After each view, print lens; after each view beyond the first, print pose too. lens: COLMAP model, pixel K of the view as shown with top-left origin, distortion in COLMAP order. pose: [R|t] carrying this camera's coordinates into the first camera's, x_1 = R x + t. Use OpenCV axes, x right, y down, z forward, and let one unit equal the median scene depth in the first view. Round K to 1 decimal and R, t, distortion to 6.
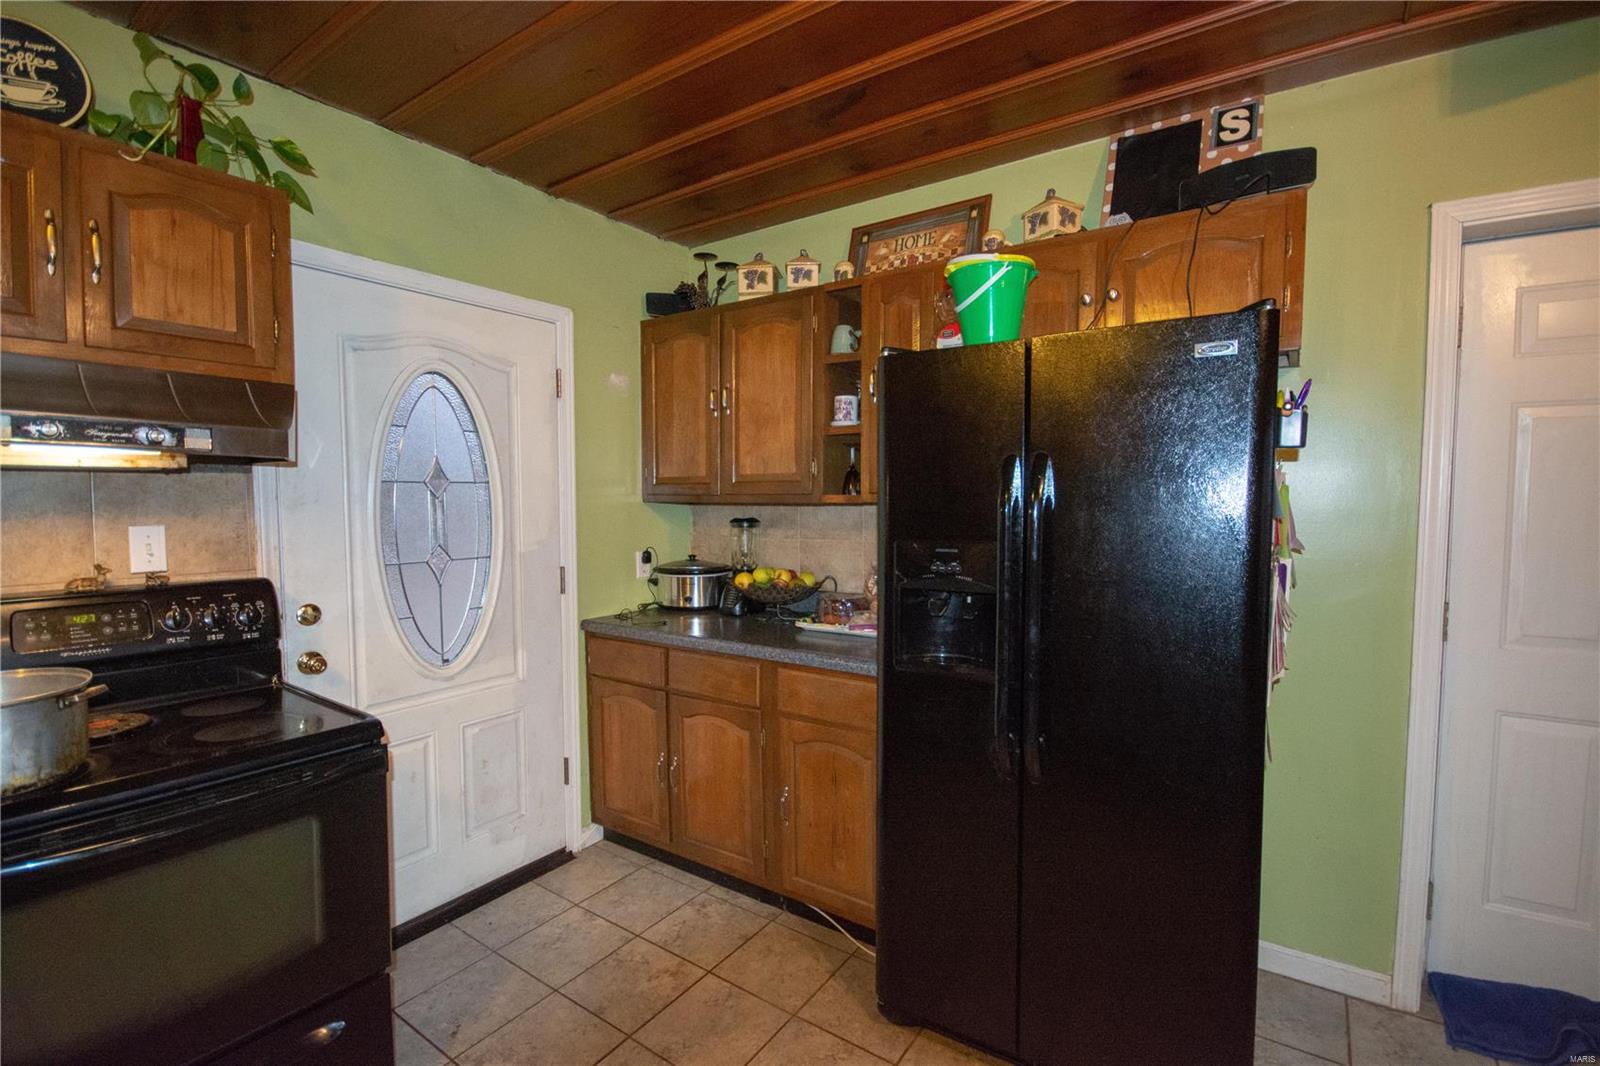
lens RADIAL K [[711.0, 0, 802.8], [0, 711.0, 532.8], [0, 0, 1]] dist [-0.017394, -0.001958]
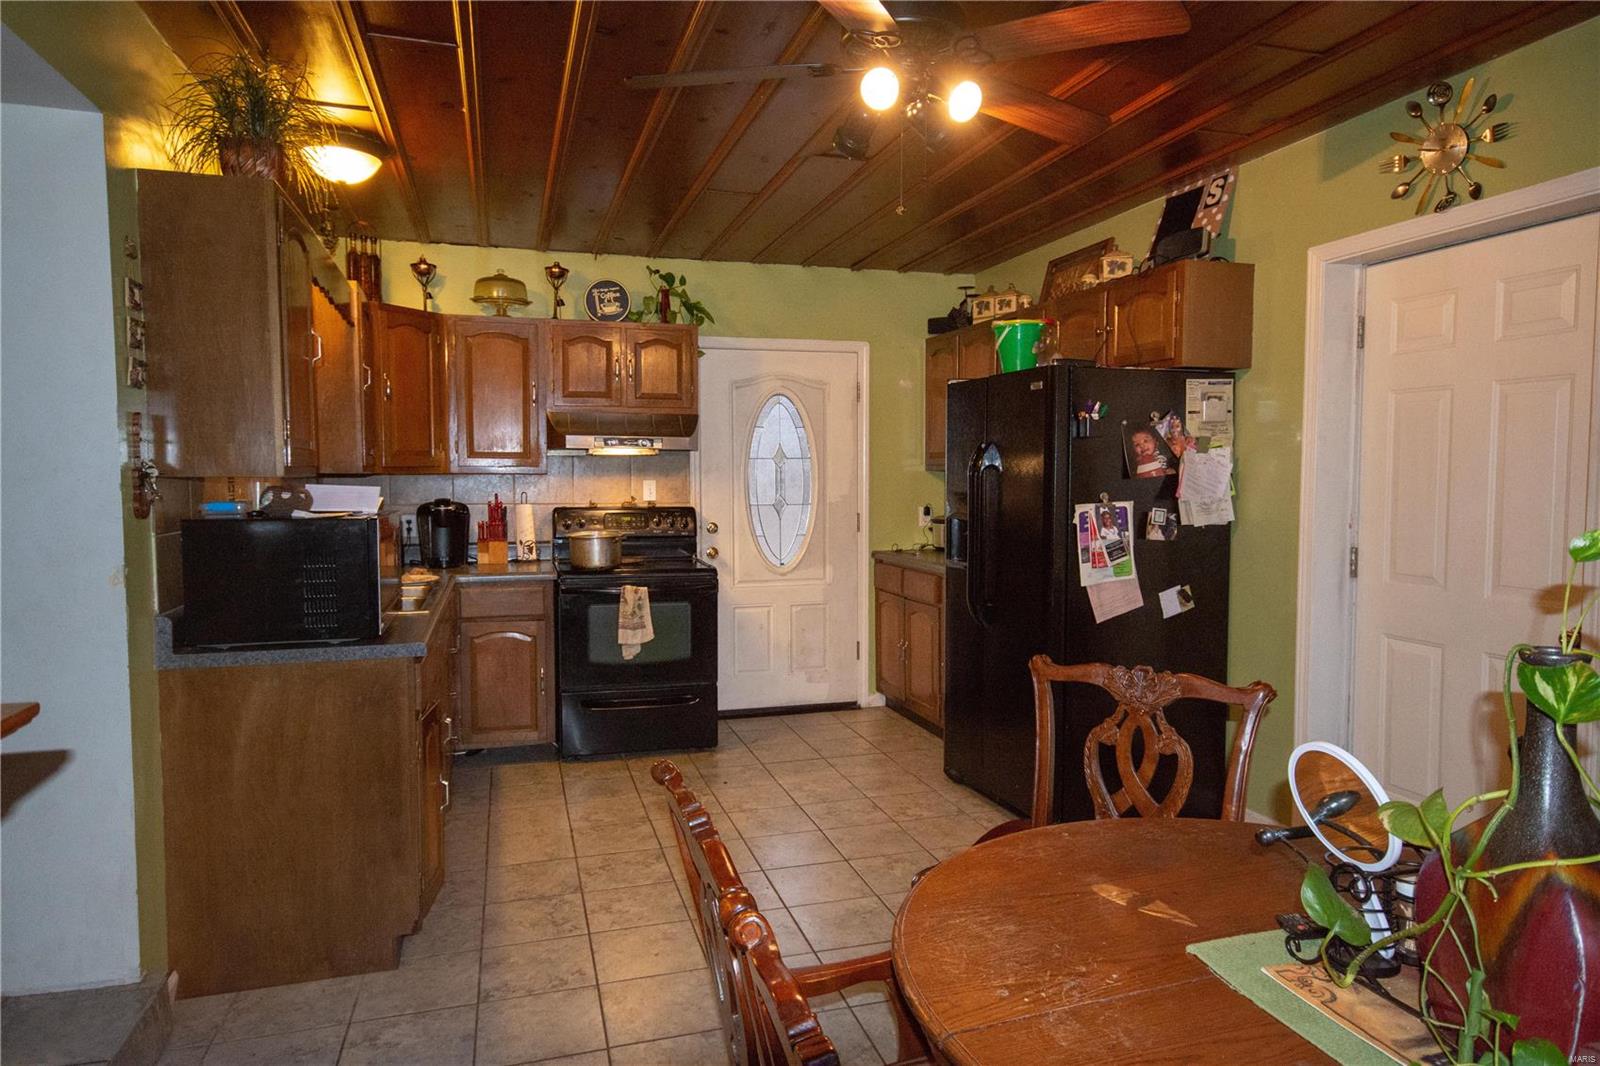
lens RADIAL K [[1031.3, 0, 802.1], [0, 1031.3, 535.1], [0, 0, 1]] dist [-0.054773, -0.003471]
pose [[0.775818, 0.038490, -0.629782, 1.095788], [-0.029917, 0.999259, 0.024217, 0.051818], [0.630247, 0.000054, 0.776395, -0.895705]]
